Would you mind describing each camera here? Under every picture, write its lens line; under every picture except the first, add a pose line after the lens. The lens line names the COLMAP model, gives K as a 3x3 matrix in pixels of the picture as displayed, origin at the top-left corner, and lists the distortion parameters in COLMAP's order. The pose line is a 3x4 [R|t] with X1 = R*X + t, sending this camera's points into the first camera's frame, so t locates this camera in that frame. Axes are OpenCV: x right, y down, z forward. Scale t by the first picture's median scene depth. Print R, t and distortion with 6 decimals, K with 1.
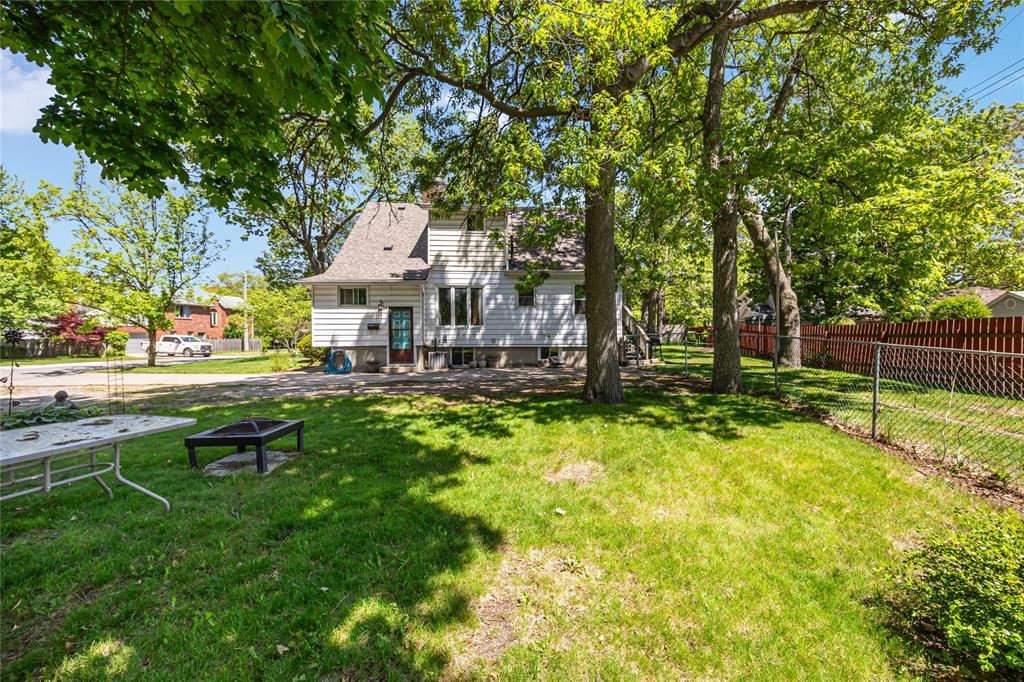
lens RADIAL K [[402.7, 0, 511.5], [0, 402.7, 342.4], [0, 0, 1]] dist [-0.000700, -0.000039]
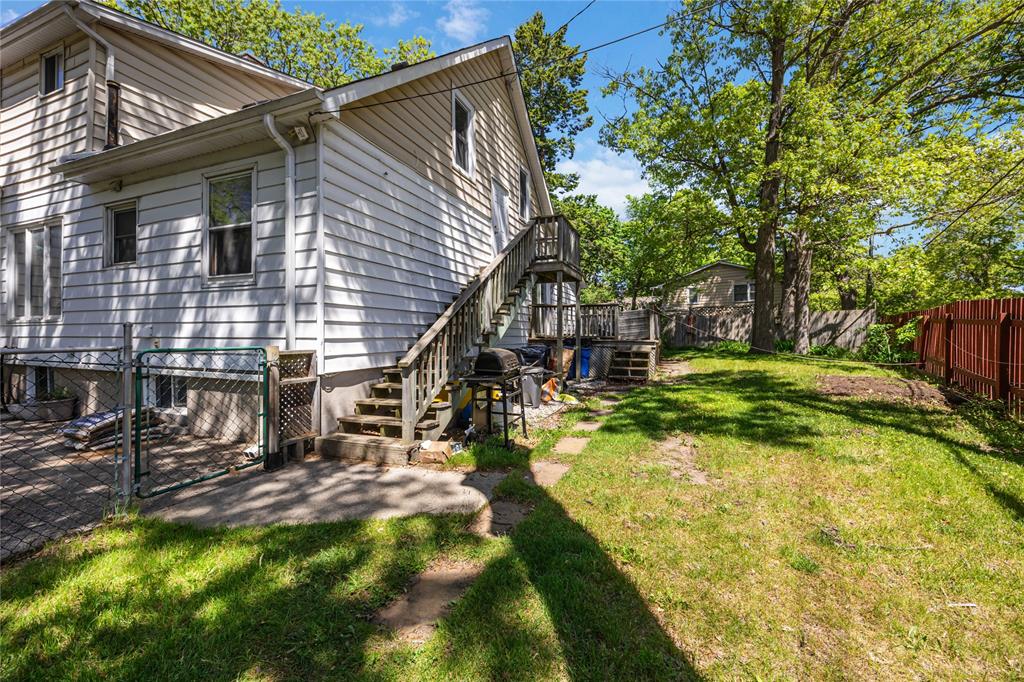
lens RADIAL K [[402.7, 0, 510.9], [0, 402.7, 335.8], [0, 0, 1]] dist [-0.000700, -0.000039]
pose [[0.898010, 0.006415, -0.439929, 0.515268], [-0.007542, 0.999971, -0.000815, -0.024097], [0.439911, 0.004050, 0.898032, 0.825001]]
